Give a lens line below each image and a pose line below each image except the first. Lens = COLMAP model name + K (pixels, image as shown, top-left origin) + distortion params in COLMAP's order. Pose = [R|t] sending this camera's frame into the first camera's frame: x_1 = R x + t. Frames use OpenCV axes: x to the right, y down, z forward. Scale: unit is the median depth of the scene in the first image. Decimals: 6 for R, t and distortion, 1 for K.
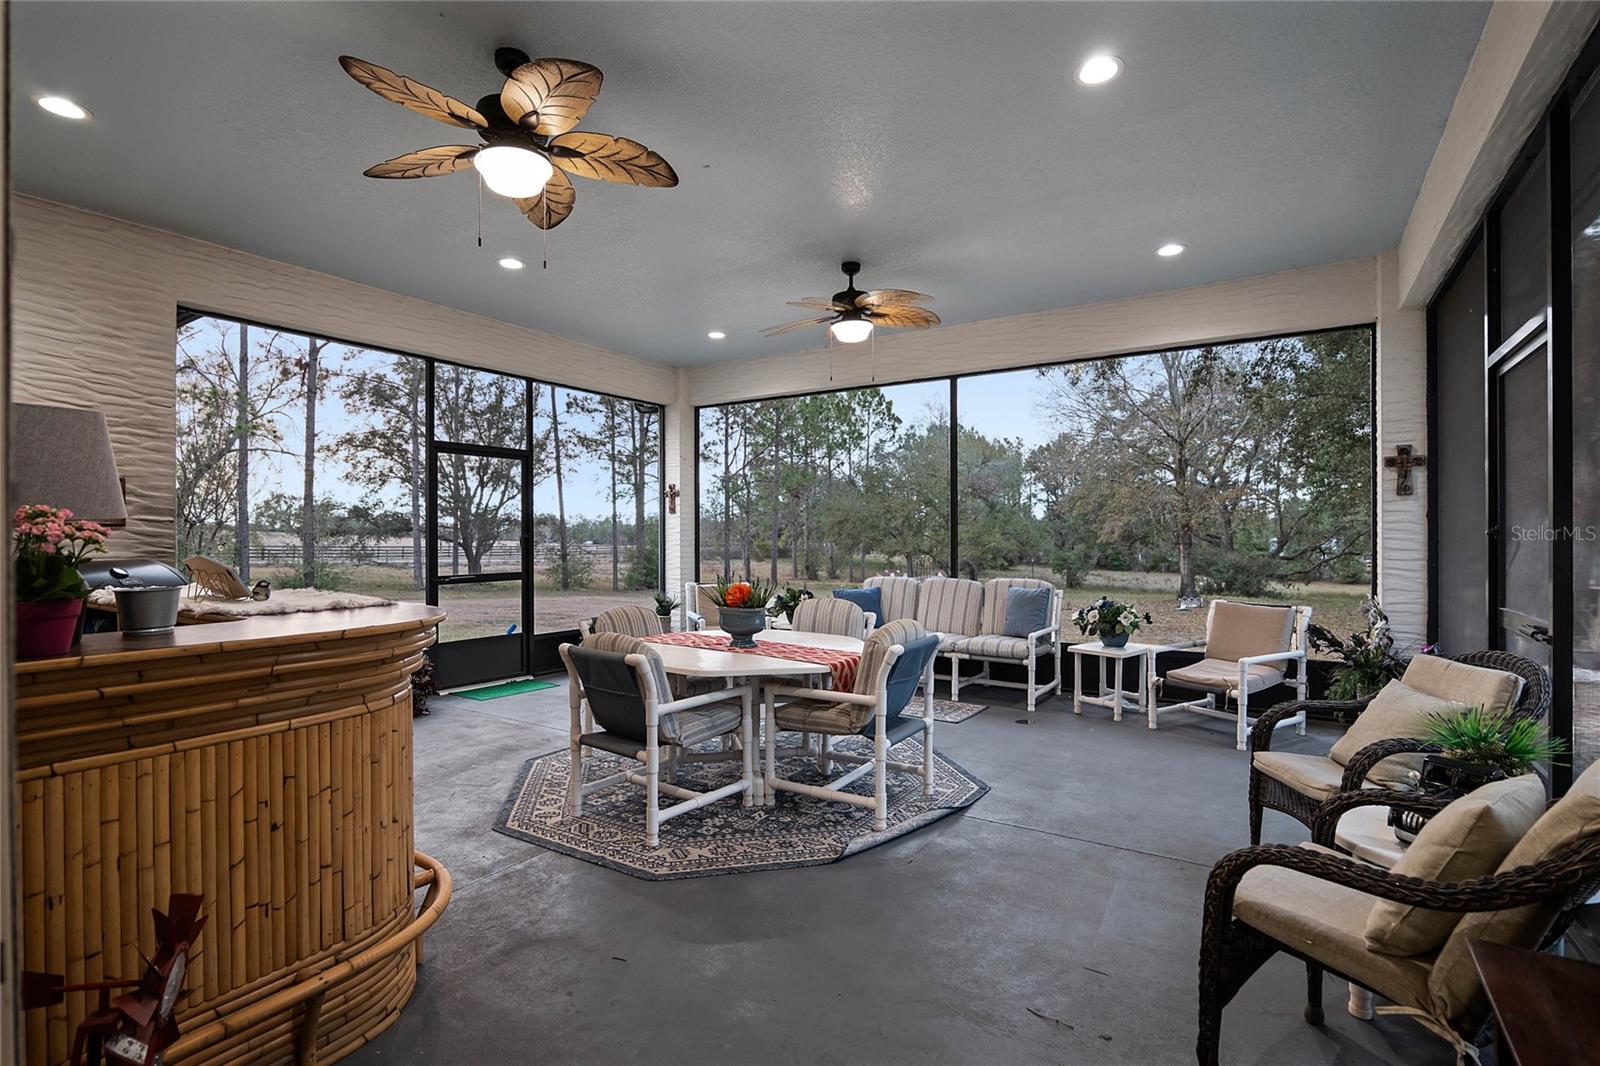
lens RADIAL K [[743.0, 0, 806.6], [0, 743.0, 537.3], [0, 0, 1]] dist [-0.017612, 0.000503]
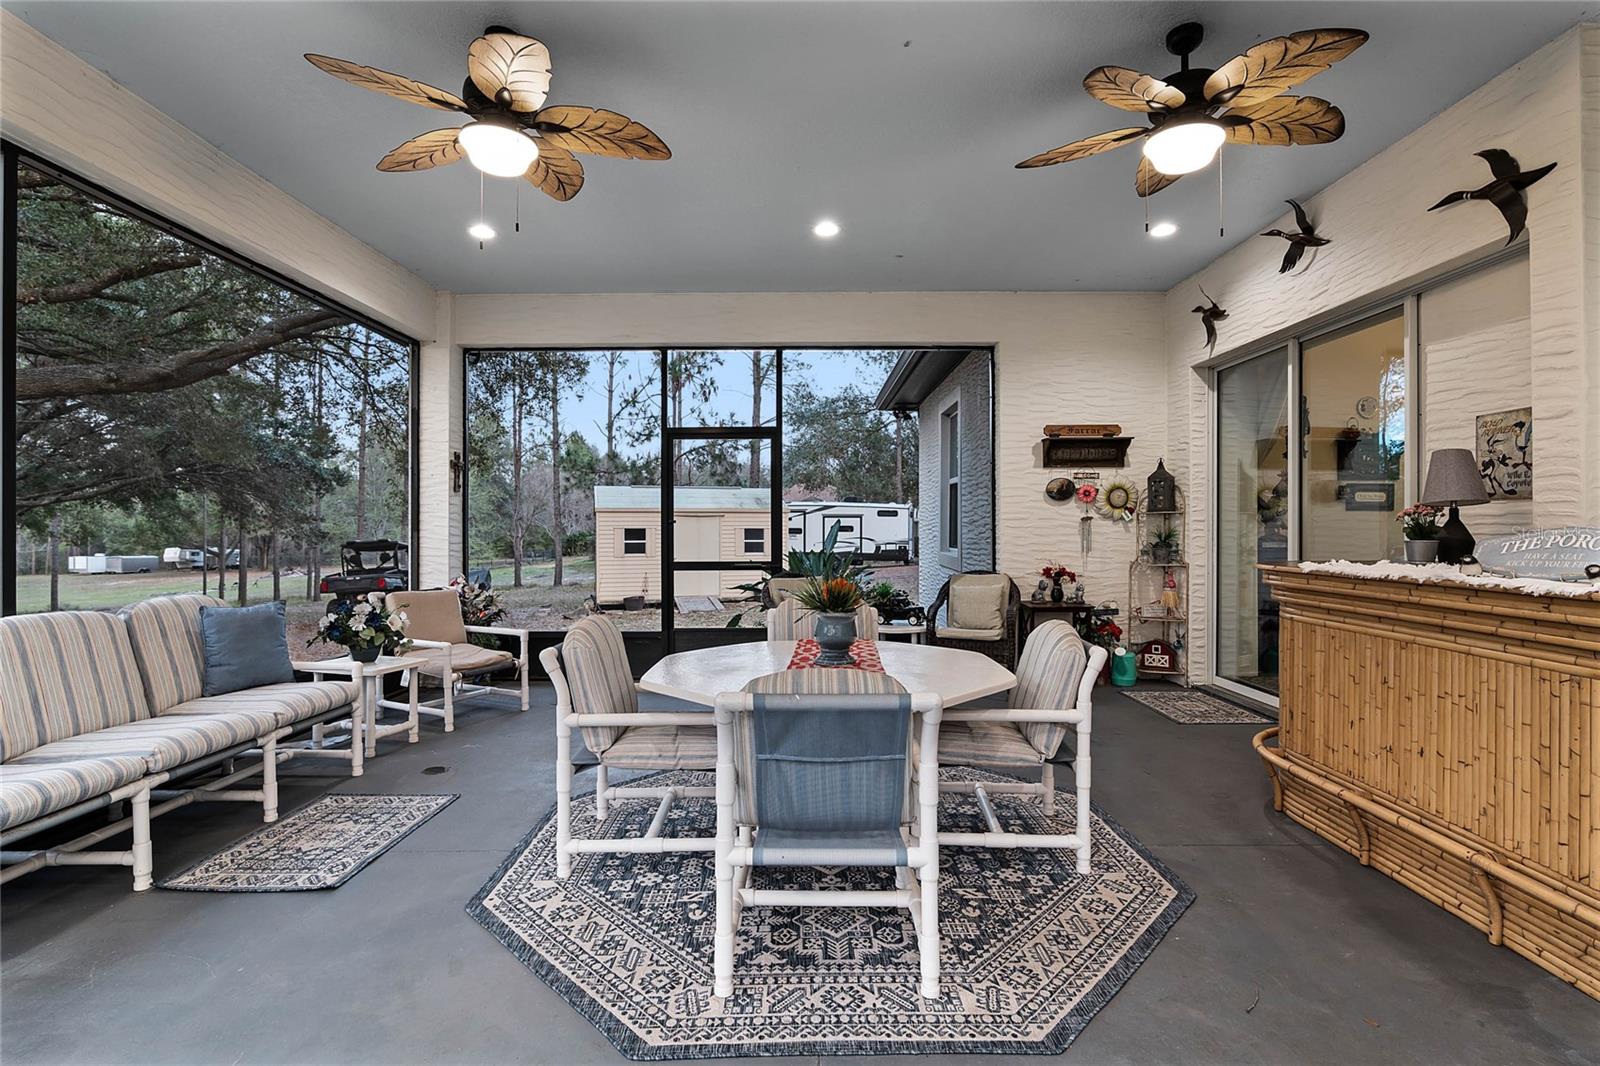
lens RADIAL K [[744.0, 0, 805.9], [0, 744.0, 530.2], [0, 0, 1]] dist [-0.013734, 0.000989]
pose [[0.556400, -0.000062, -0.830915, 0.626303], [0.007035, 0.999965, 0.004637, 0.017027], [0.830885, -0.008426, 0.556381, 0.725426]]
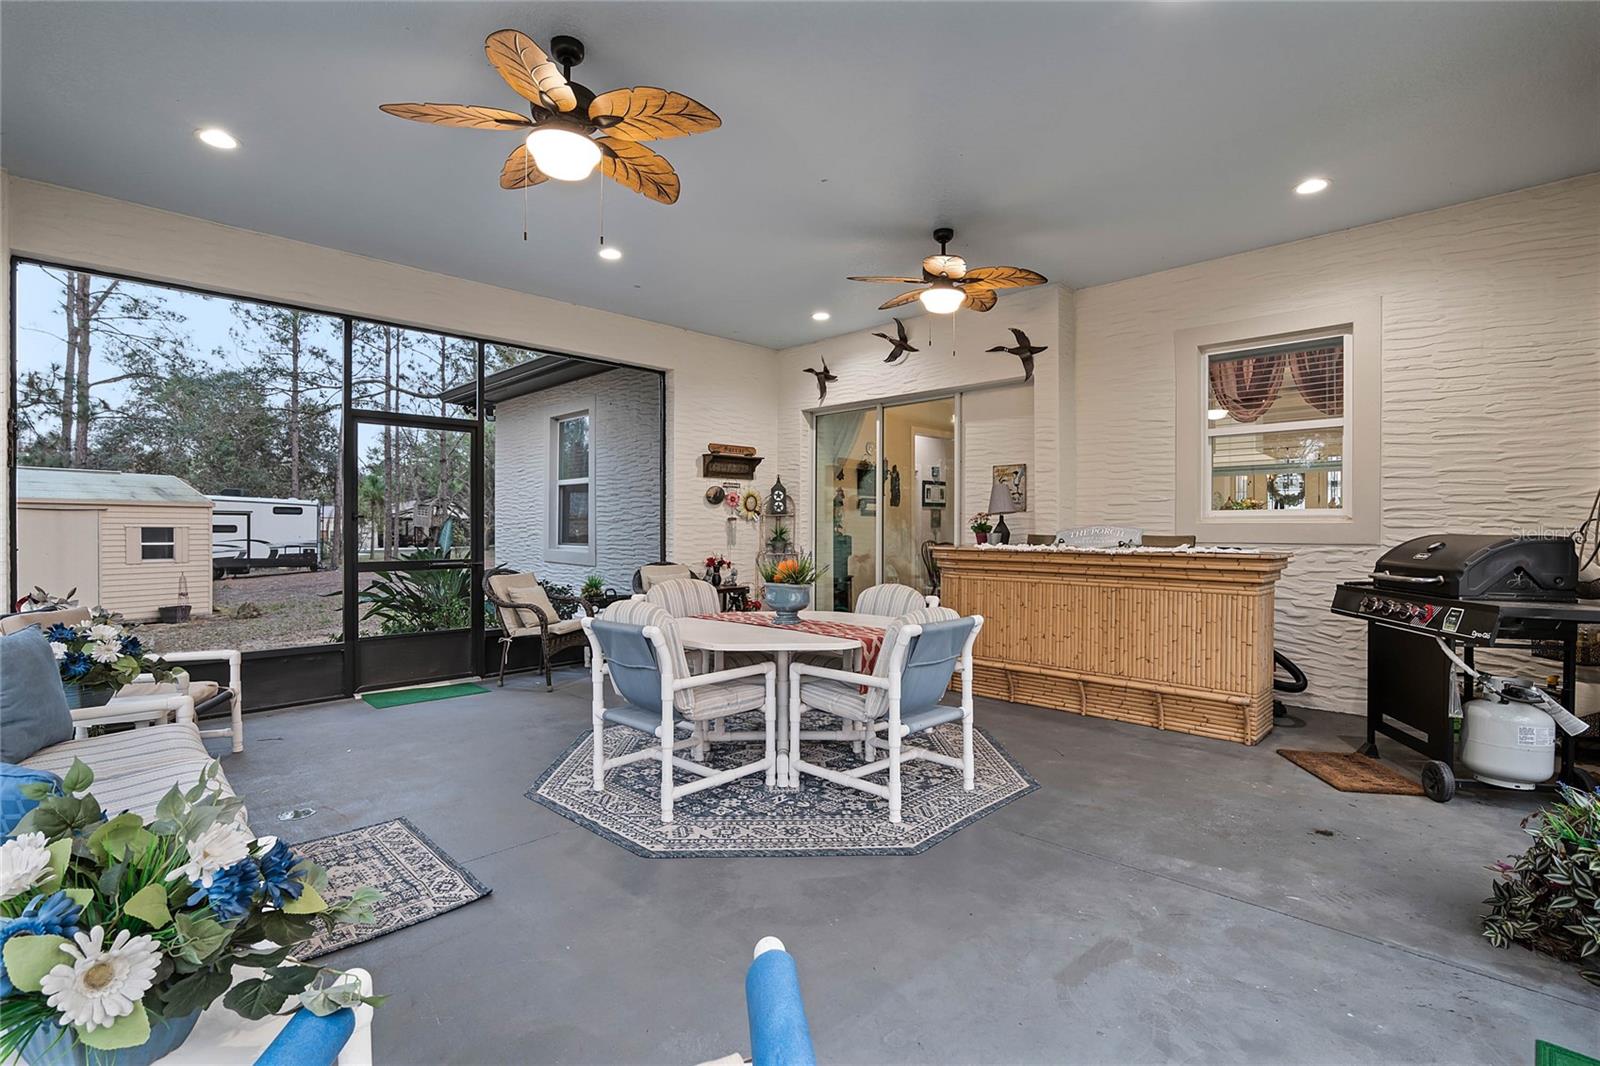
lens RADIAL K [[743.0, 0, 806.6], [0, 743.0, 537.3], [0, 0, 1]] dist [-0.017612, 0.000503]
pose [[0.982510, 0.001870, -0.186198, 0.156212], [0.001108, 0.999873, 0.015887, 0.022617], [0.186204, -0.015815, 0.982384, 0.073122]]
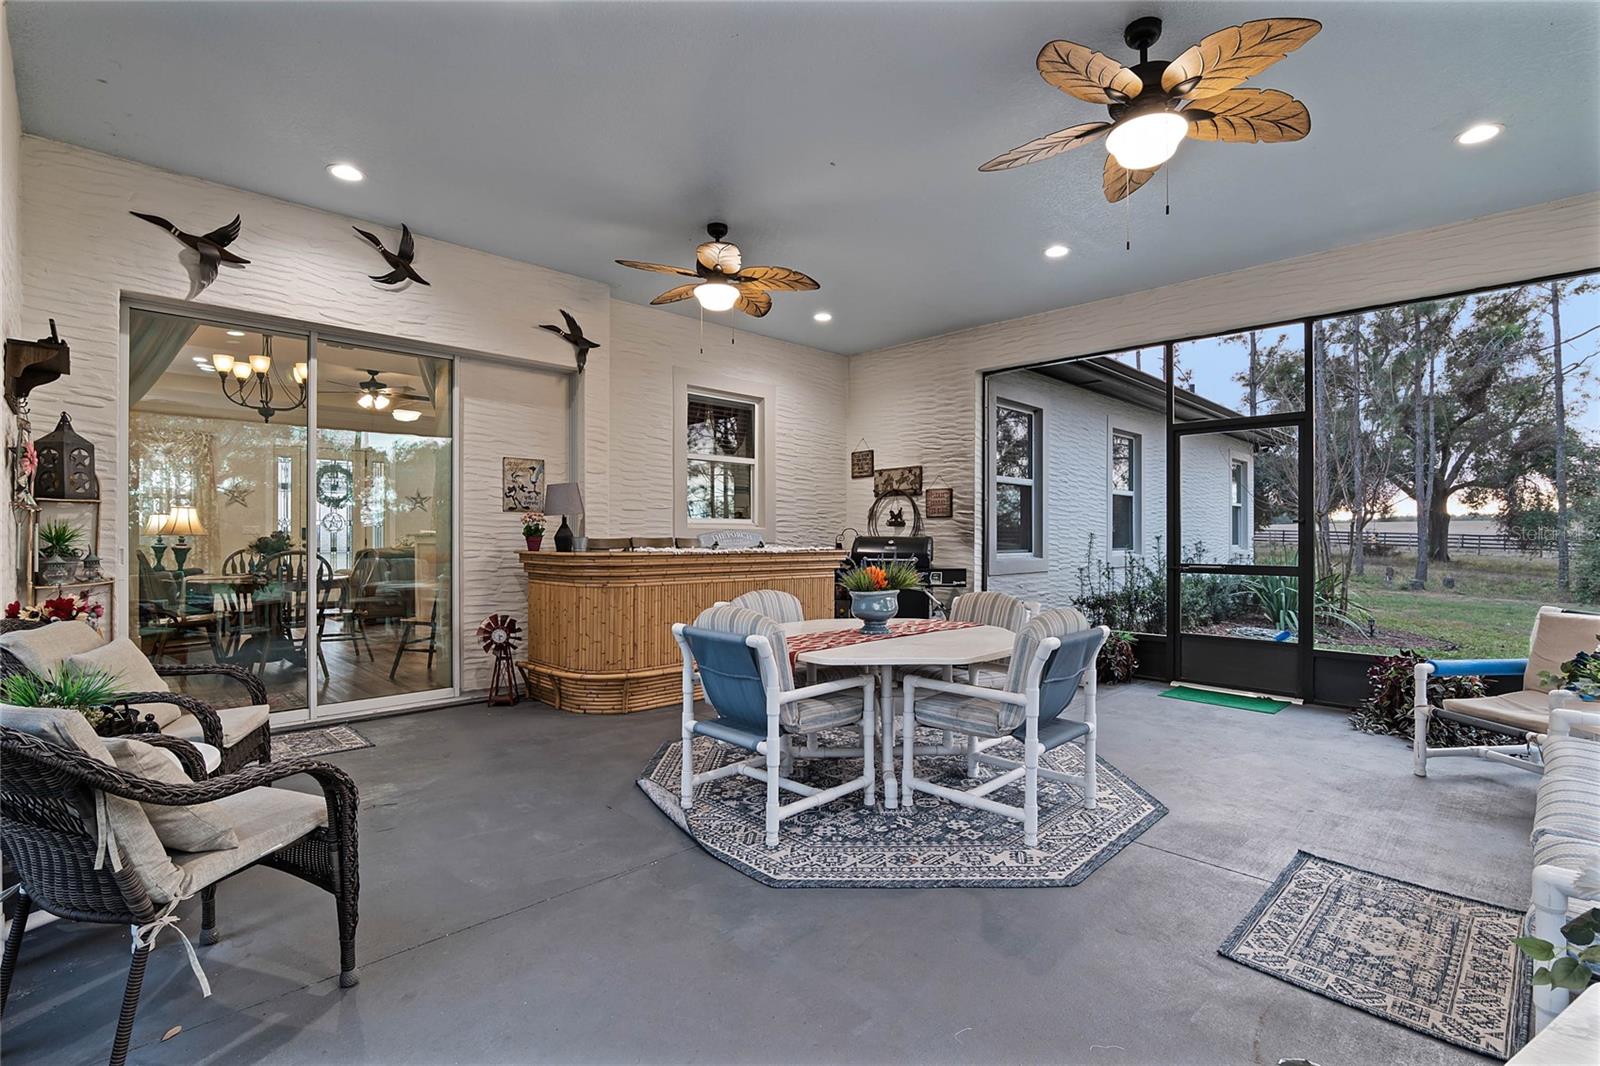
lens RADIAL K [[743.0, 0, 806.6], [0, 743.0, 537.3], [0, 0, 1]] dist [-0.017612, 0.000503]
pose [[0.200071, -0.003735, 0.979774, -1.231828], [-0.007080, 0.999961, 0.005258, 0.030674], [-0.979756, -0.007989, 0.200037, 1.128445]]
